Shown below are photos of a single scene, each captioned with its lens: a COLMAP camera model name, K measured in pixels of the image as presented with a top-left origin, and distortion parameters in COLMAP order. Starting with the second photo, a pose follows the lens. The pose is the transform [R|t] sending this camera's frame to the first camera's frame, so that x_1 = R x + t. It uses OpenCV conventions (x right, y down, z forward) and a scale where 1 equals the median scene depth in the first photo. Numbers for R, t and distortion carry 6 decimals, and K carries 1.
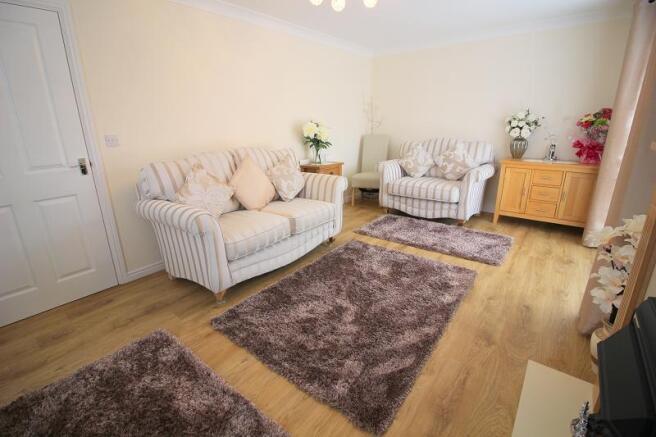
lens RADIAL K [[302.3, 0, 324.8], [0, 302.3, 209.6], [0, 0, 1]] dist [0.000212, -0.012304]
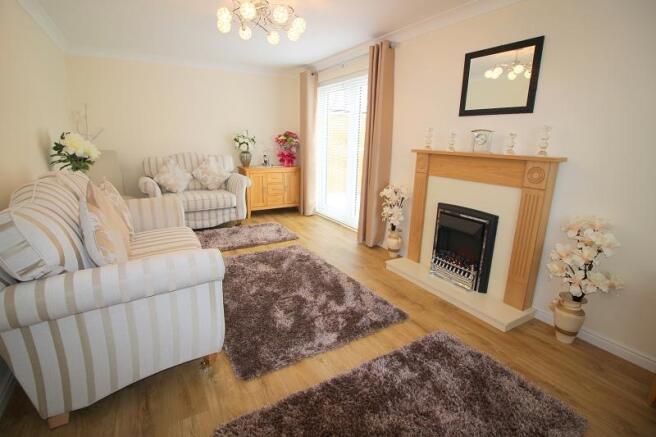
lens RADIAL K [[302.3, 0, 324.8], [0, 302.3, 209.6], [0, 0, 1]] dist [0.000212, -0.012304]
pose [[0.378275, -0.190738, 0.905829, -0.497485], [0.233322, 0.966594, 0.106098, -0.054054], [-0.895806, 0.171216, 0.410142, 0.206887]]
